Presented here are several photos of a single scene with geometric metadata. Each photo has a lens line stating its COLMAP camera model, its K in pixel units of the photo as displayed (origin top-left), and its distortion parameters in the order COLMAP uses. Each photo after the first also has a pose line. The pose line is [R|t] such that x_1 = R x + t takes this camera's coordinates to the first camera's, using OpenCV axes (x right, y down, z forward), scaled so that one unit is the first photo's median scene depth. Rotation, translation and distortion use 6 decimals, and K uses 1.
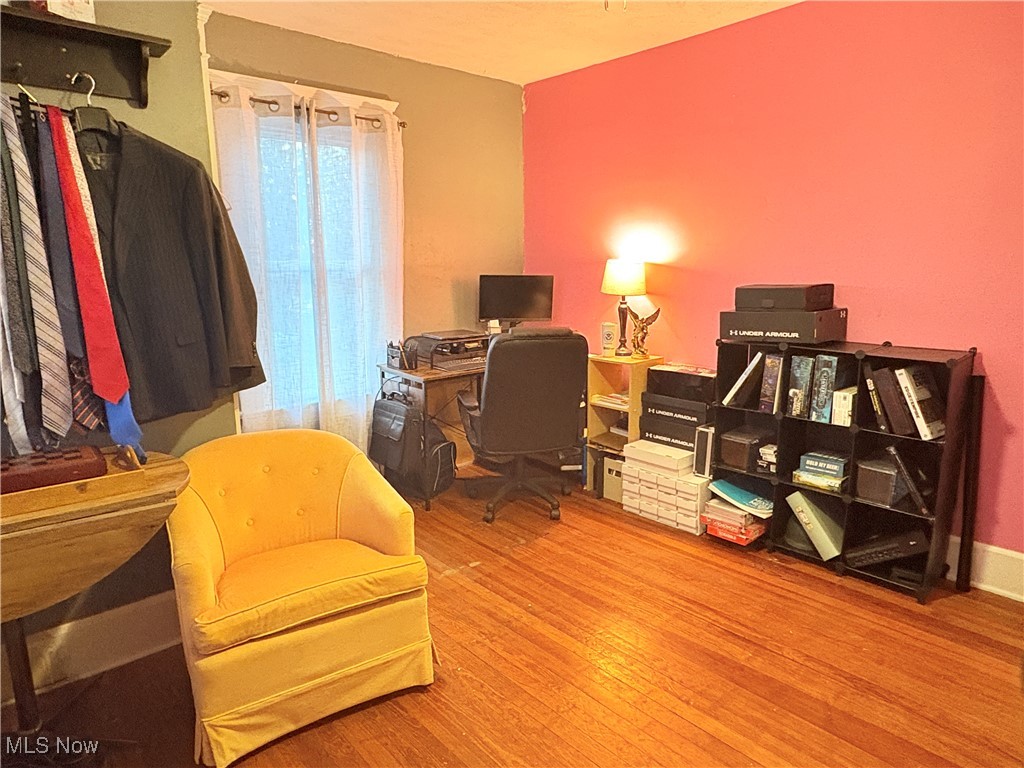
lens RADIAL K [[618.2, 0, 510.0], [0, 618.2, 384.5], [0, 0, 1]] dist [-0.002050, 0.002429]
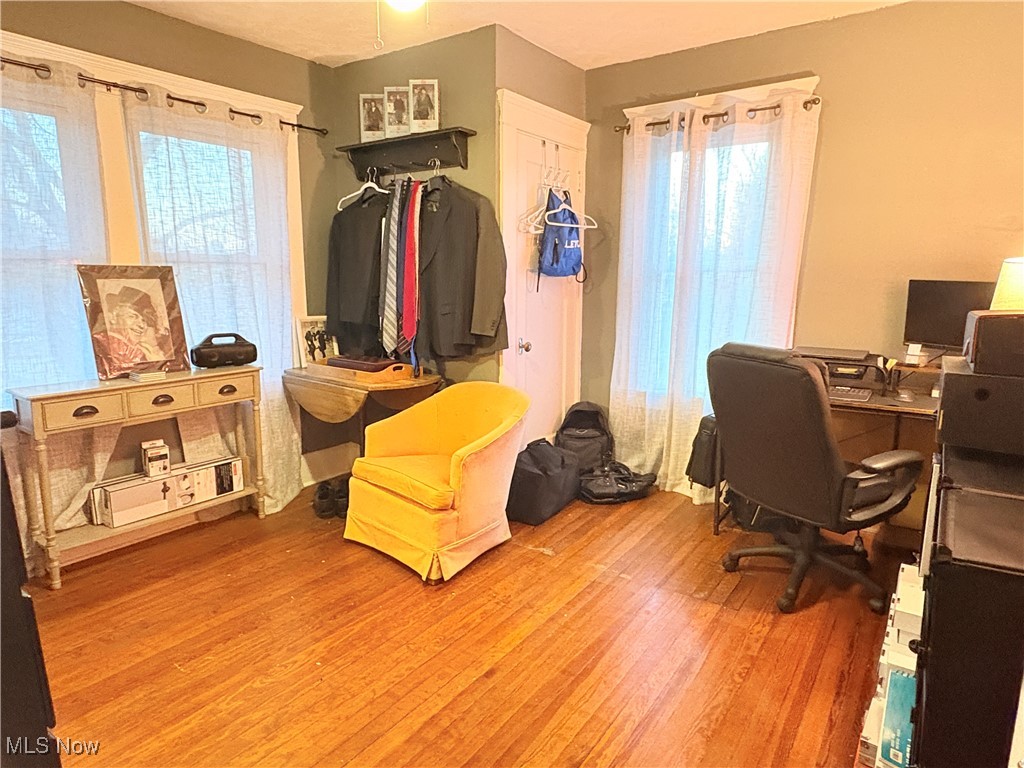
lens RADIAL K [[618.2, 0, 510.3], [0, 618.2, 384.5], [0, 0, 1]] dist [-0.002050, 0.002429]
pose [[0.230151, 0.186496, -0.955118, 1.047366], [-0.185943, 0.971810, 0.144949, -0.144805], [0.955225, 0.144237, 0.258341, 0.733826]]
